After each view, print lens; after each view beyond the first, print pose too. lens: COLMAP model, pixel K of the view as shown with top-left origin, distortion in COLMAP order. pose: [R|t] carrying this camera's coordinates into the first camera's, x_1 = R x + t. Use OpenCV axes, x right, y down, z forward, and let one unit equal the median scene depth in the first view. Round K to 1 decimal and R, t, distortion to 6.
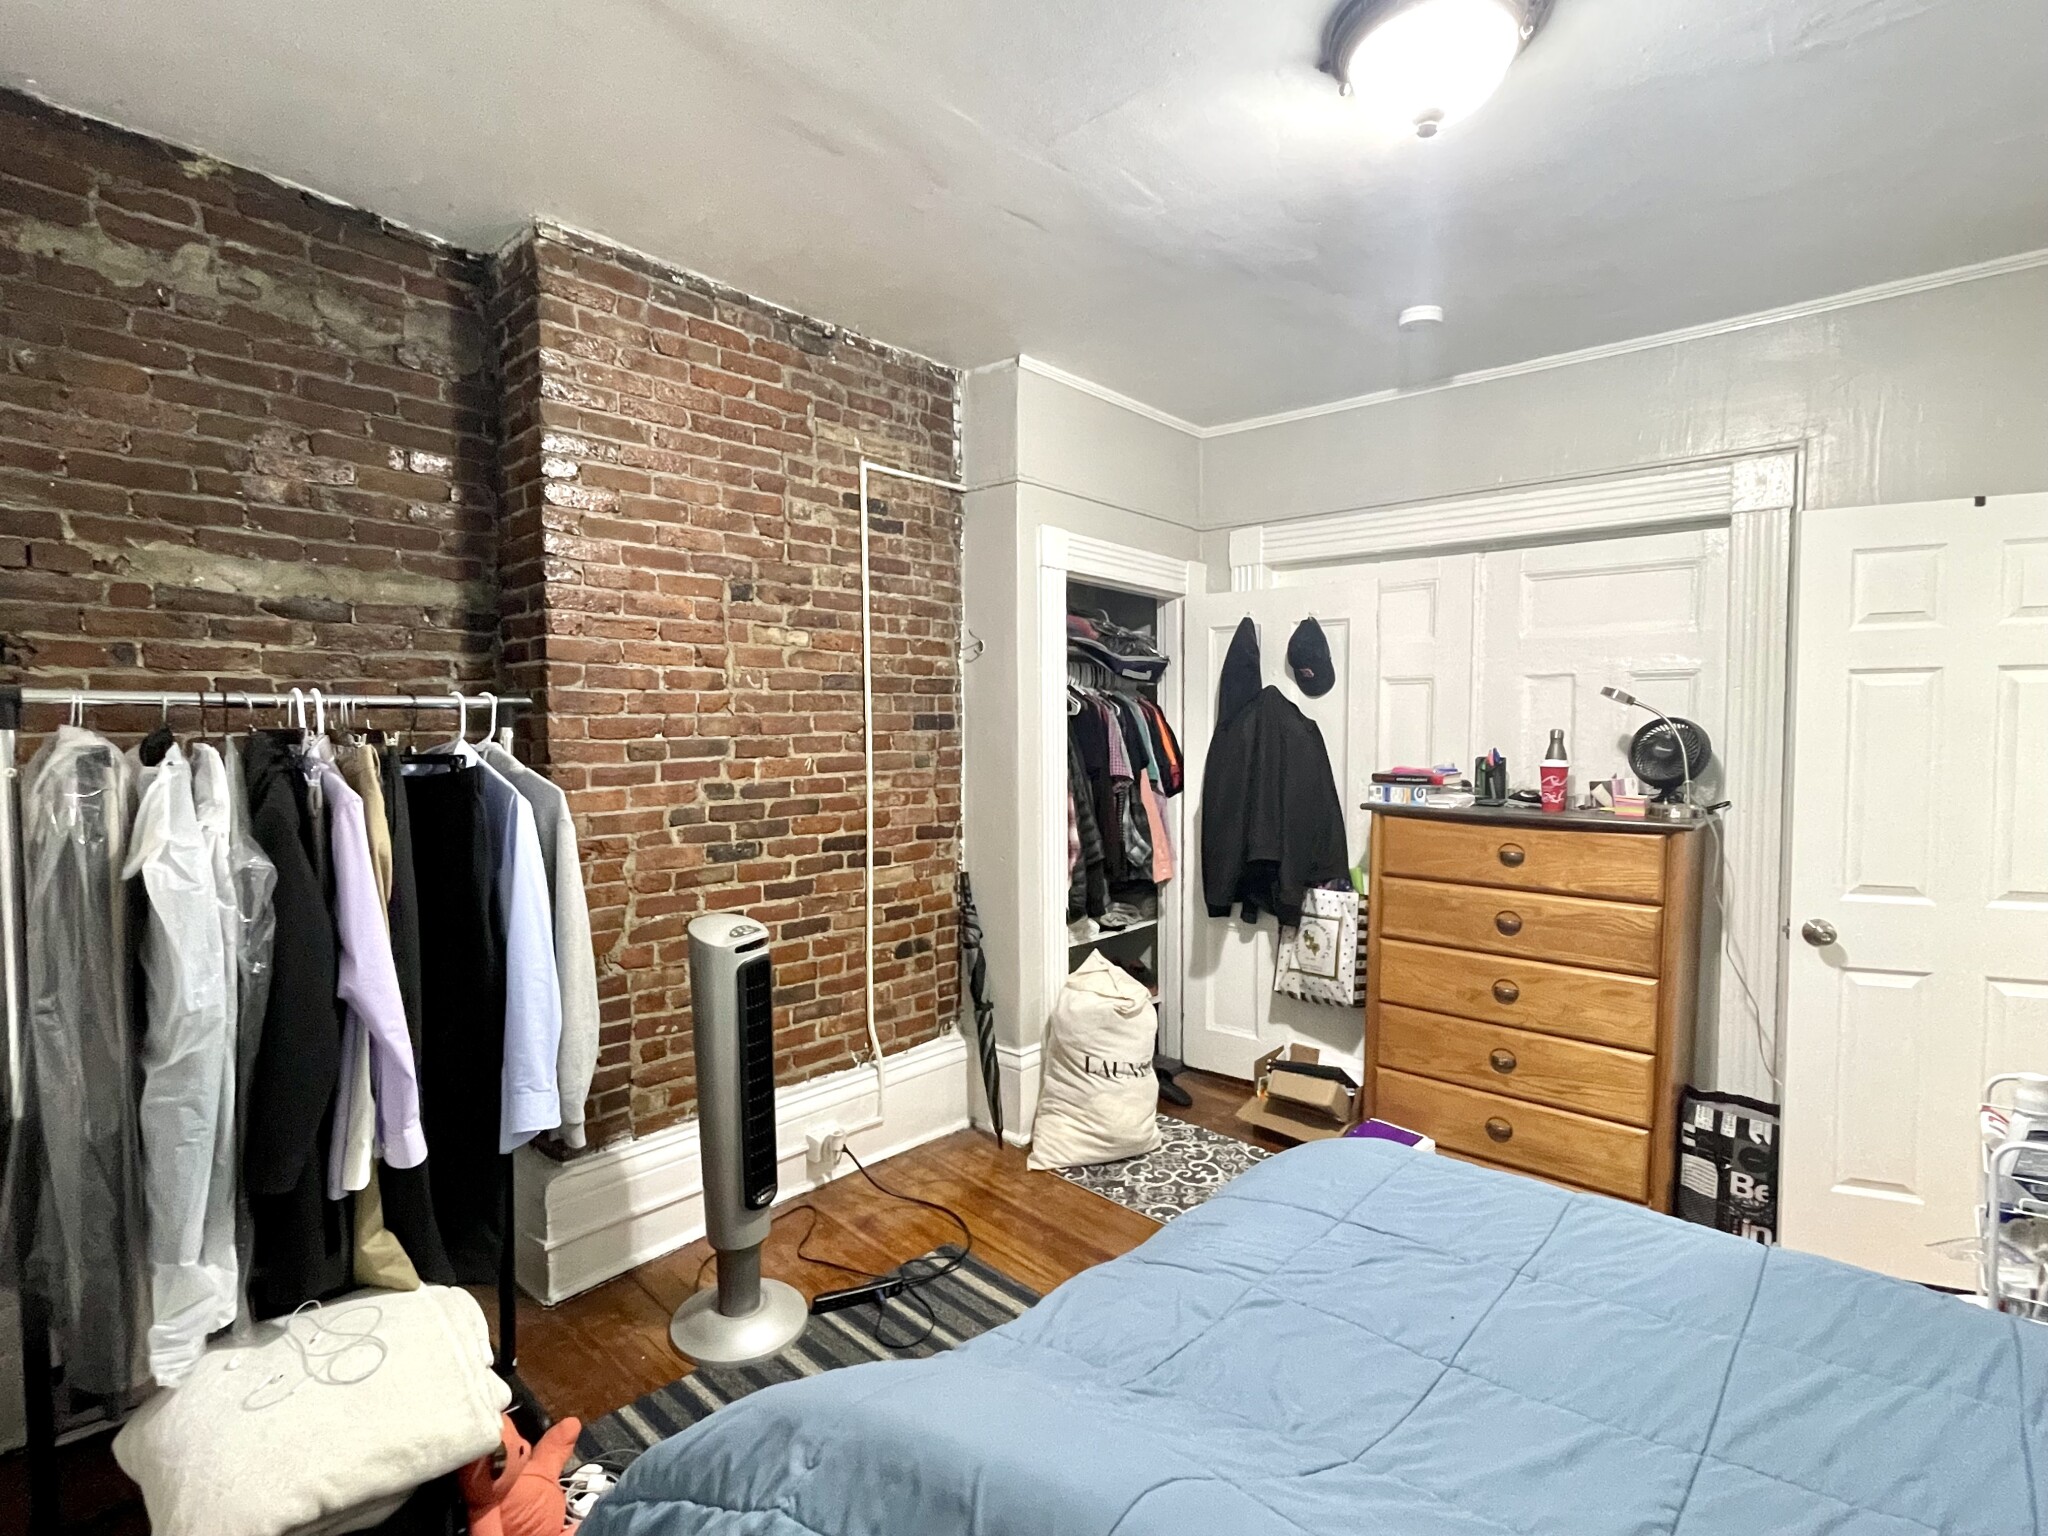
lens RADIAL K [[982.3, 0, 1022.5], [0, 982.3, 768.2], [0, 0, 1]] dist [-0.001077, -0.003006]
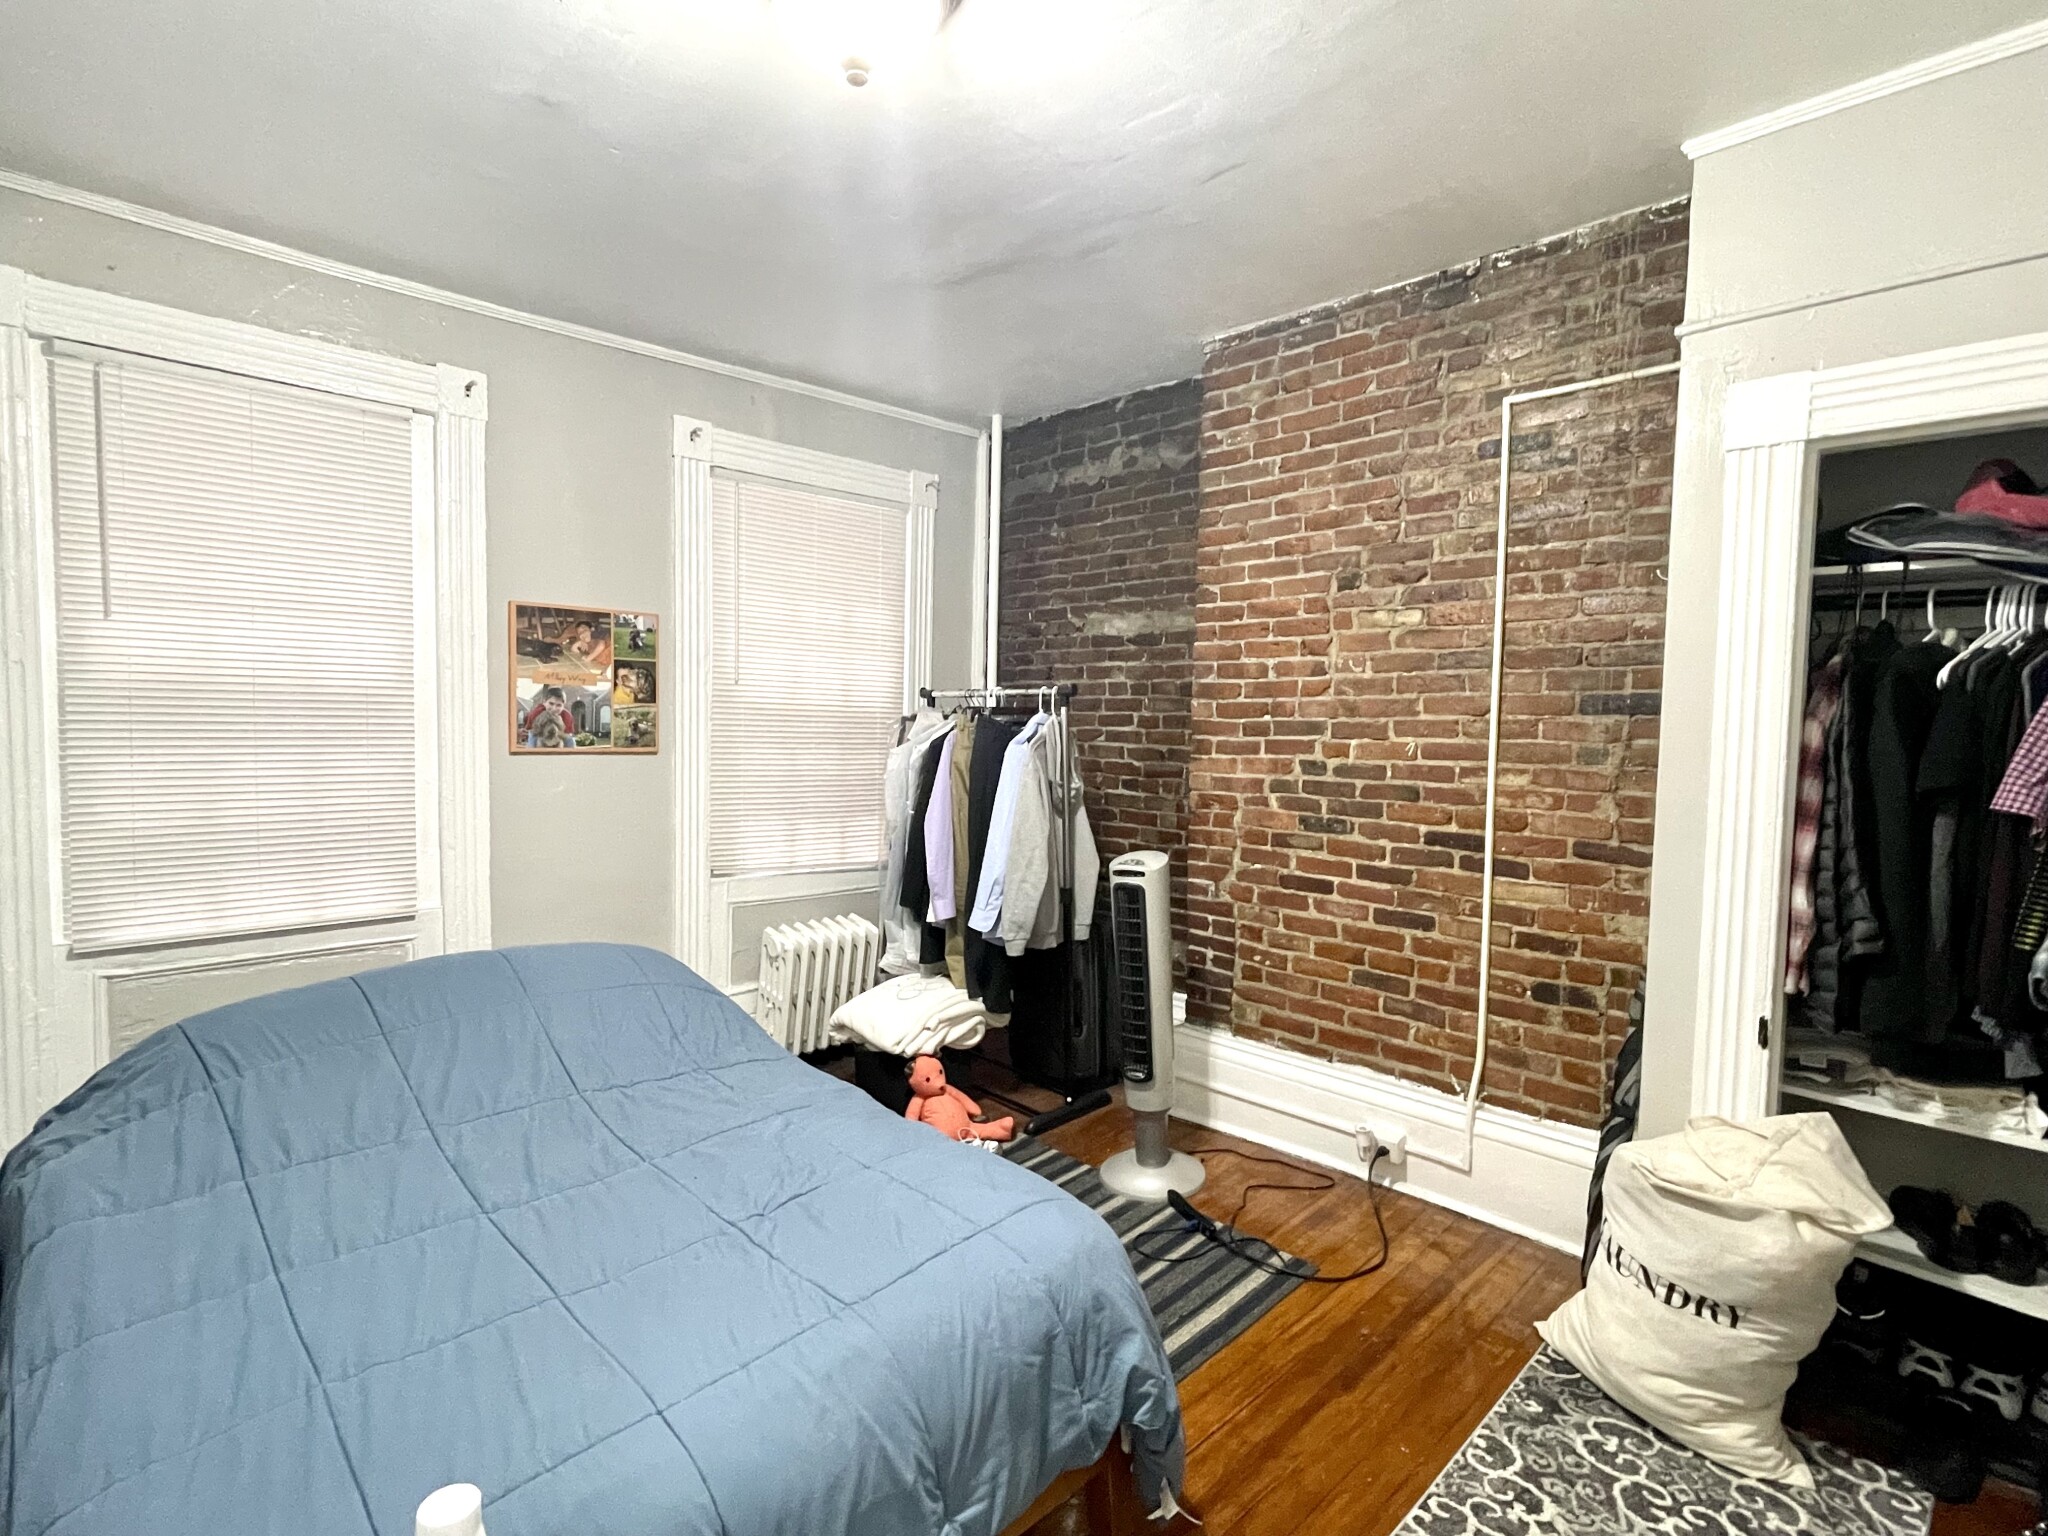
lens RADIAL K [[982.3, 0, 1022.0], [0, 982.3, 771.3], [0, 0, 1]] dist [-0.001077, -0.003006]
pose [[-0.034087, 0.054555, -0.997929, 0.781404], [-0.058068, 0.996714, 0.056472, -0.015047], [0.997730, 0.059873, -0.030808, 0.684411]]
